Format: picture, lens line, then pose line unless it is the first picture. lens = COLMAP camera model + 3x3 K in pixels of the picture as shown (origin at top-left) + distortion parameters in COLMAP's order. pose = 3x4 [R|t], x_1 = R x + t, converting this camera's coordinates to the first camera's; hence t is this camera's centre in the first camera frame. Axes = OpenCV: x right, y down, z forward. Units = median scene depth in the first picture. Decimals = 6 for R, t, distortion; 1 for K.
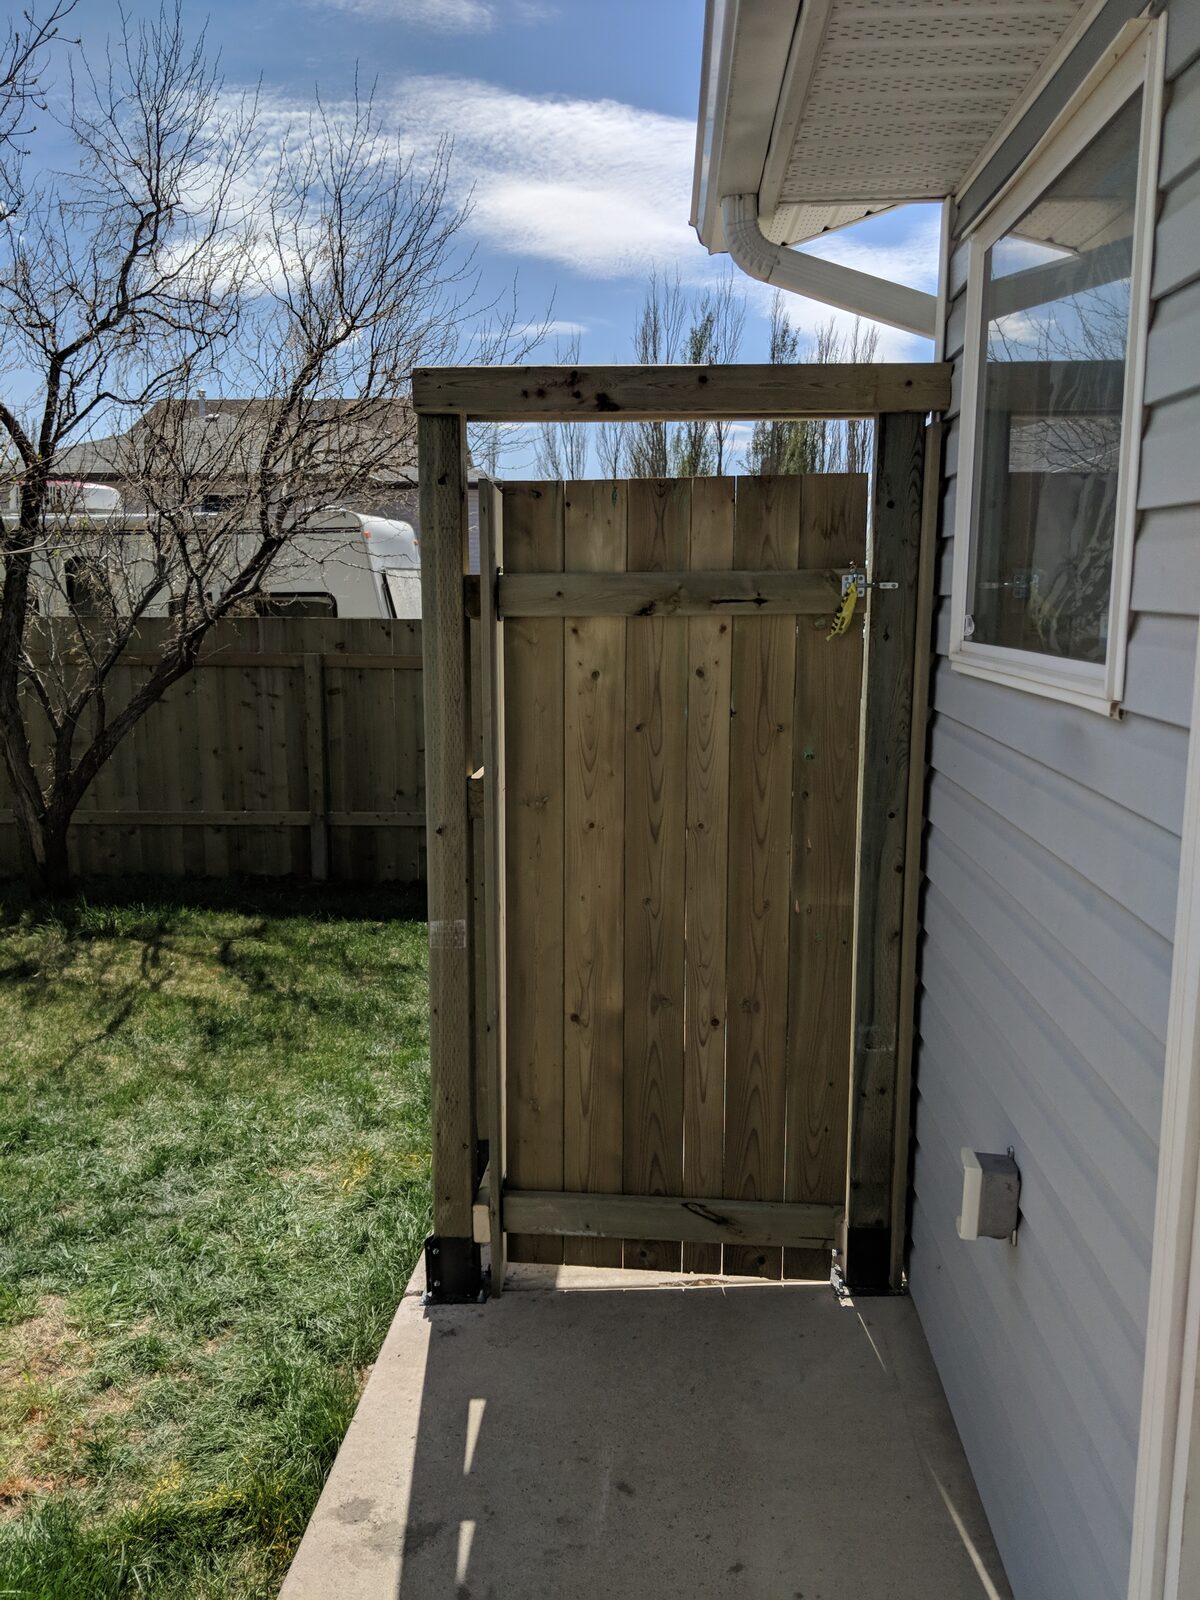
lens RADIAL K [[1281.4, 0, 603.1], [0, 1281.4, 794.3], [0, 0, 1]] dist [0.058328, -0.104438]
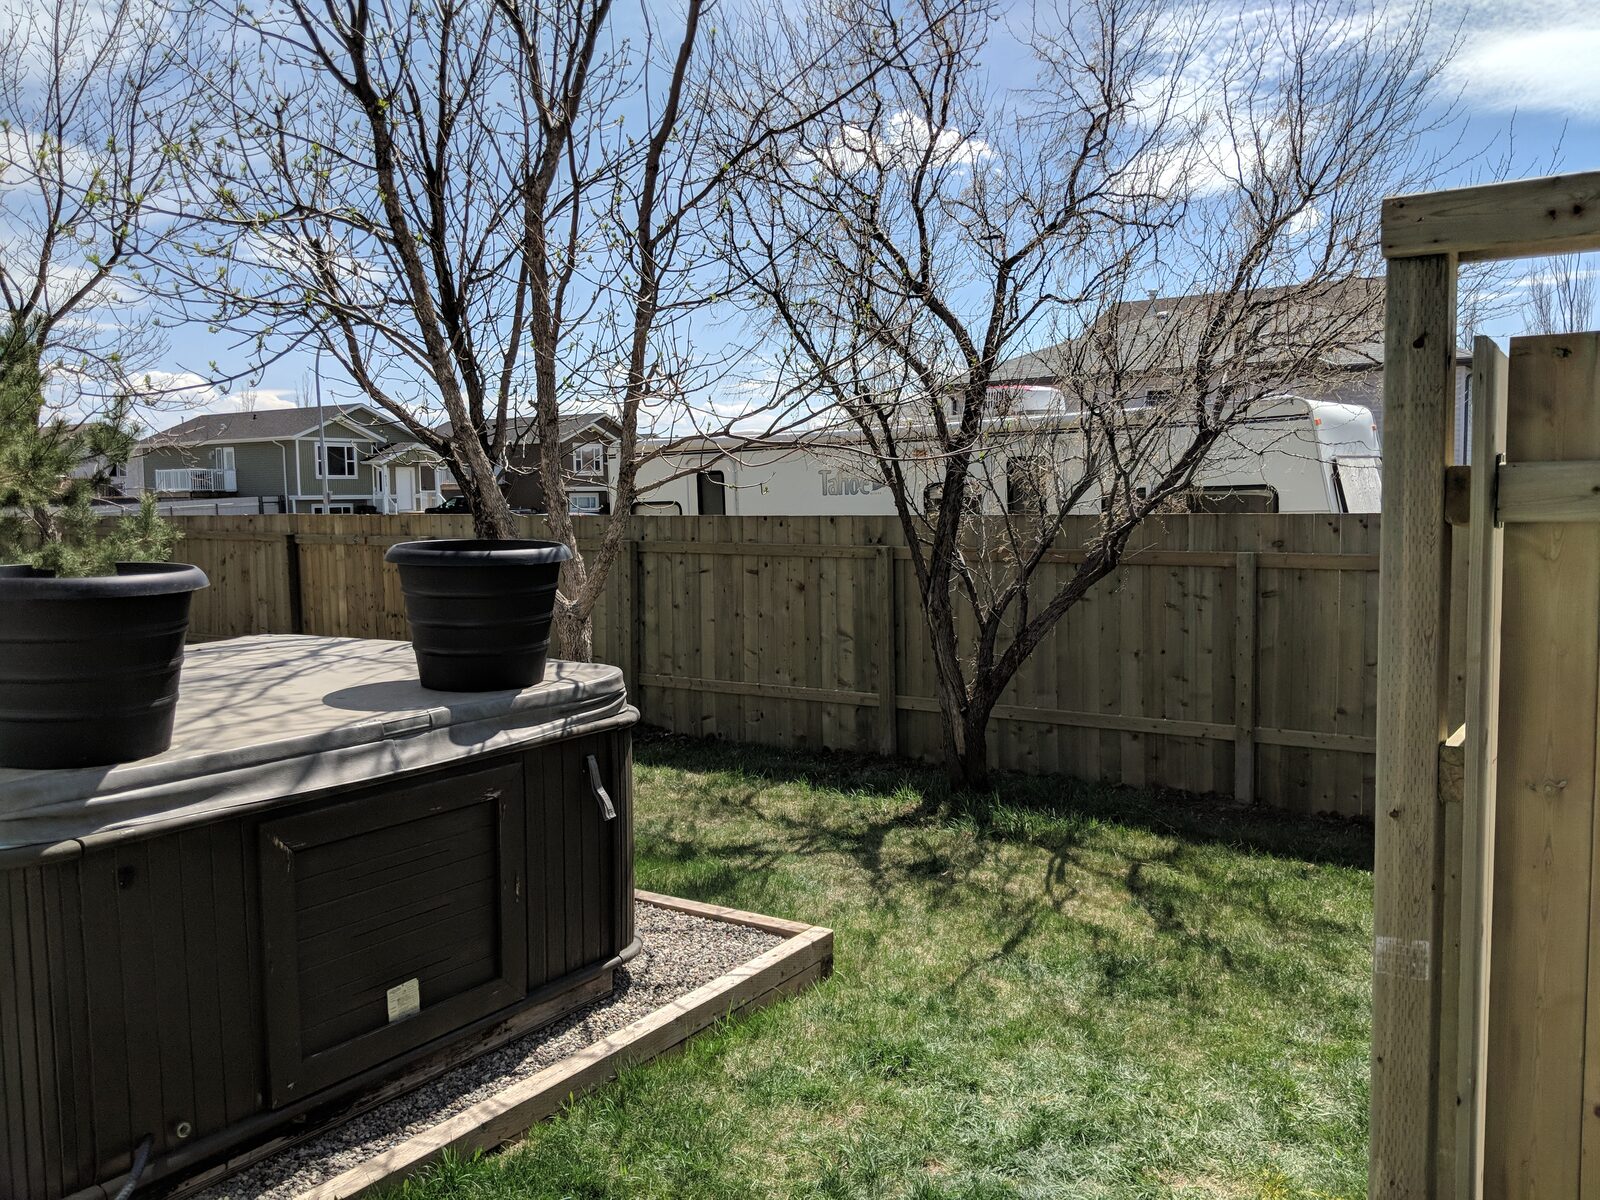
lens RADIAL K [[1281.4, 0, 811.6], [0, 1281.4, 585.7], [0, 0, 1]] dist [0.058328, -0.104438]
pose [[0.851882, 0.024375, -0.523167, -0.027578], [-0.064711, 0.996161, -0.058956, -0.034576], [0.519721, 0.084078, 0.850189, 0.180454]]
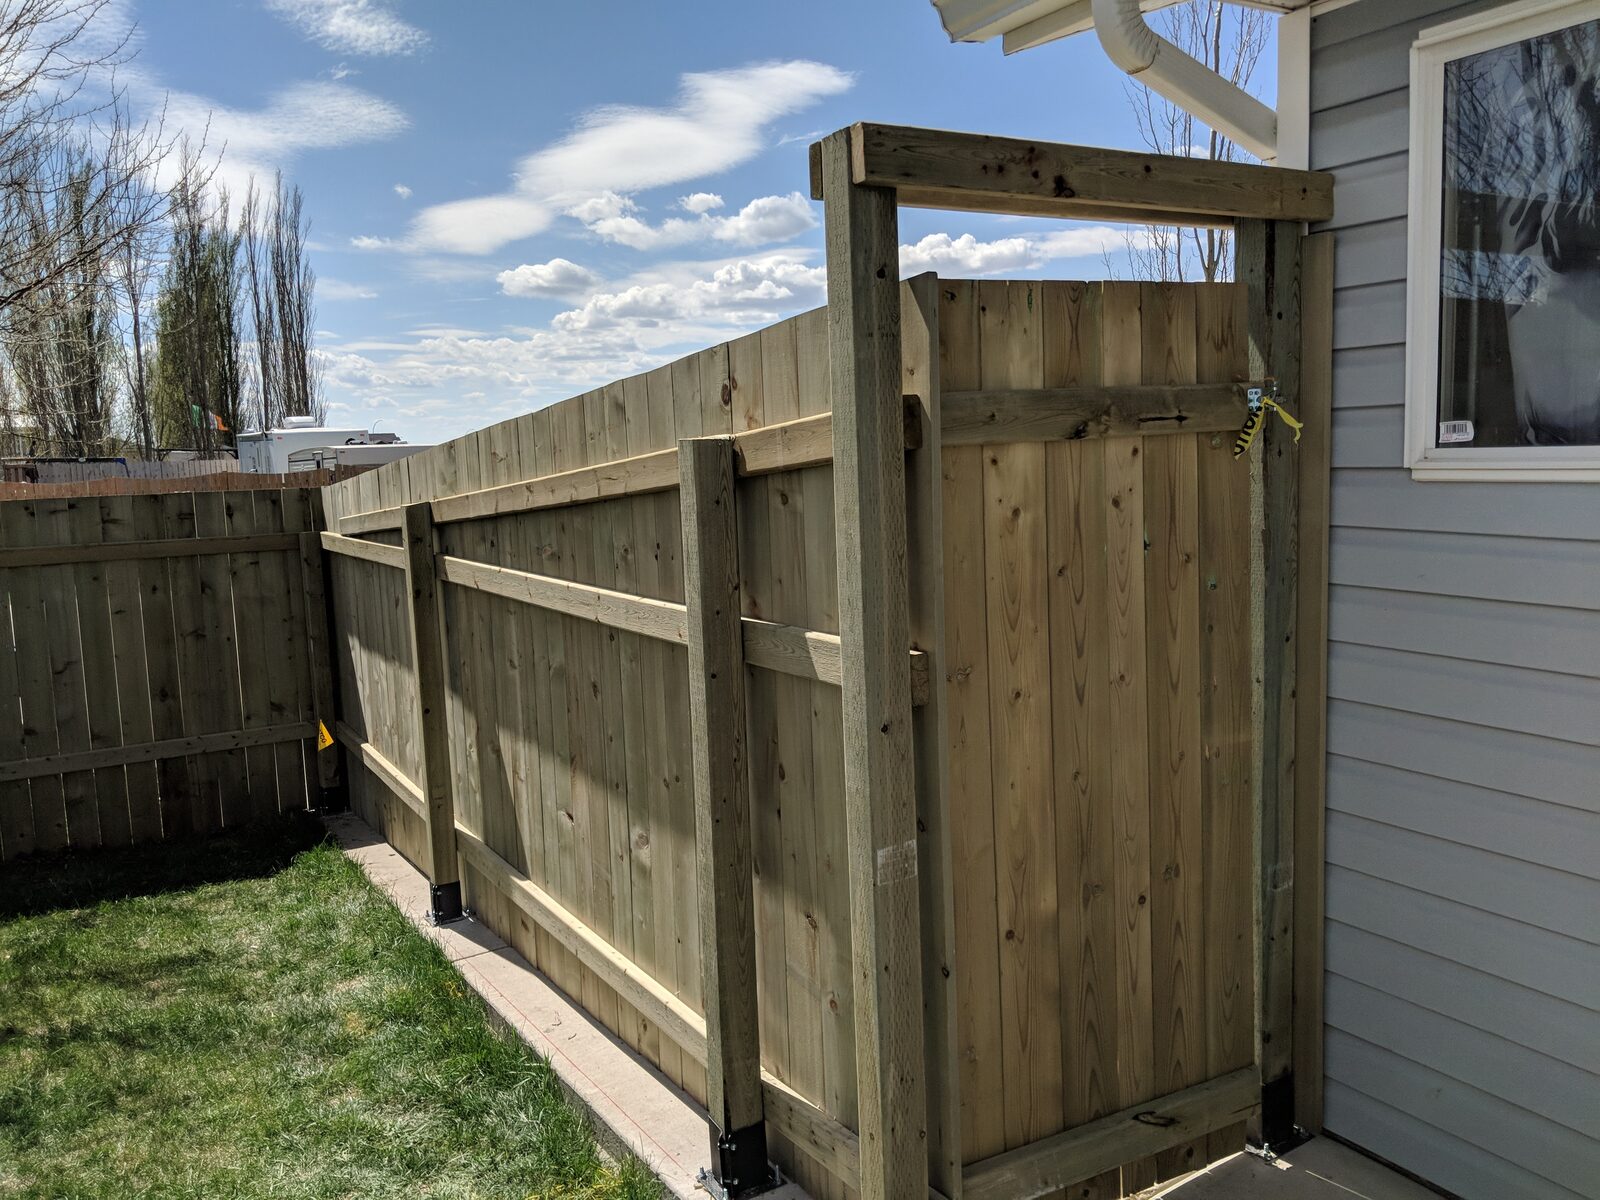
lens RADIAL K [[1281.4, 0, 795.8], [0, 1281.4, 591.4], [0, 0, 1]] dist [0.058328, -0.104438]
pose [[0.829461, -0.094884, 0.550447, -0.561194], [0.123888, 0.992173, -0.015658, -0.045464], [-0.544653, 0.081182, 0.834723, 0.369978]]
